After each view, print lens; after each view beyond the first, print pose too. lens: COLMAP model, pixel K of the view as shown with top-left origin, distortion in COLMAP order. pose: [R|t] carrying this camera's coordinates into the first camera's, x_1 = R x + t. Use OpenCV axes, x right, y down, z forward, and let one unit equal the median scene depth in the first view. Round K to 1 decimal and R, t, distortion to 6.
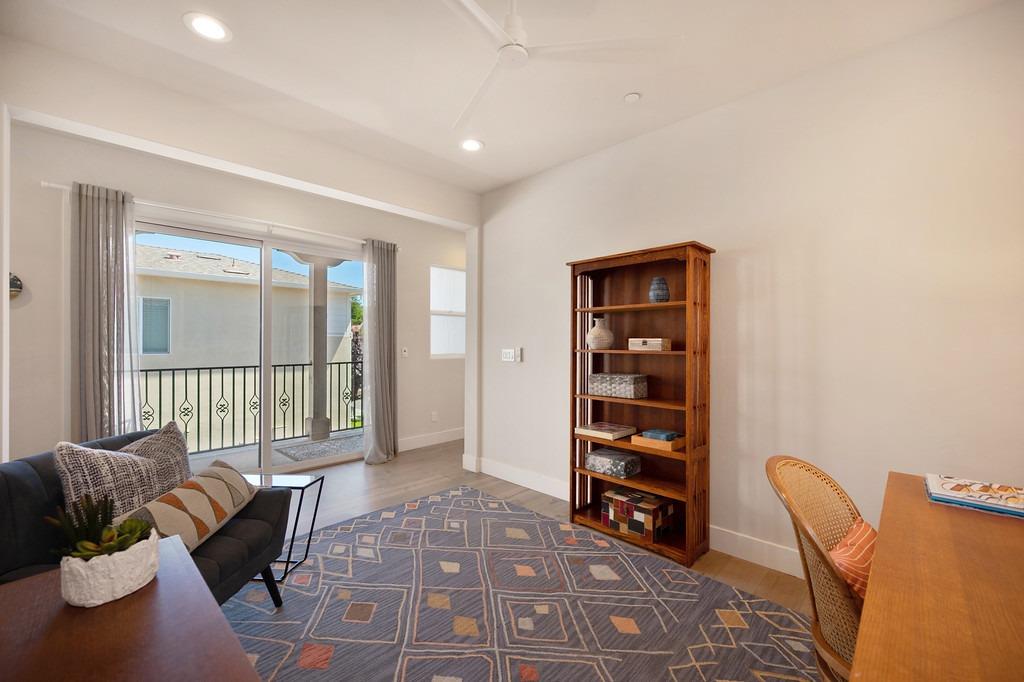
lens RADIAL K [[422.7, 0, 514.9], [0, 422.7, 340.0], [0, 0, 1]] dist [0.000682, 0.000039]
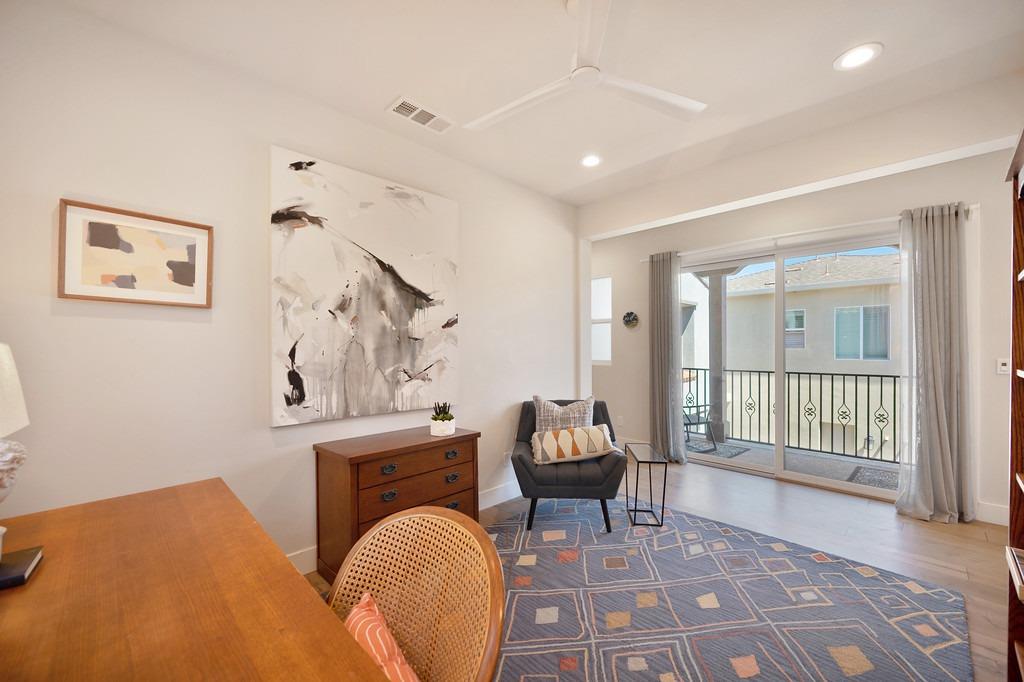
lens RADIAL K [[410.2, 0, 515.0], [0, 410.2, 347.1], [0, 0, 1]] dist [-0.014249, 0.000529]
pose [[-0.045877, -0.003003, -0.998943, 0.515720], [0.007145, 0.999969, -0.003335, -0.003096], [0.998922, -0.007291, -0.045854, 0.445488]]
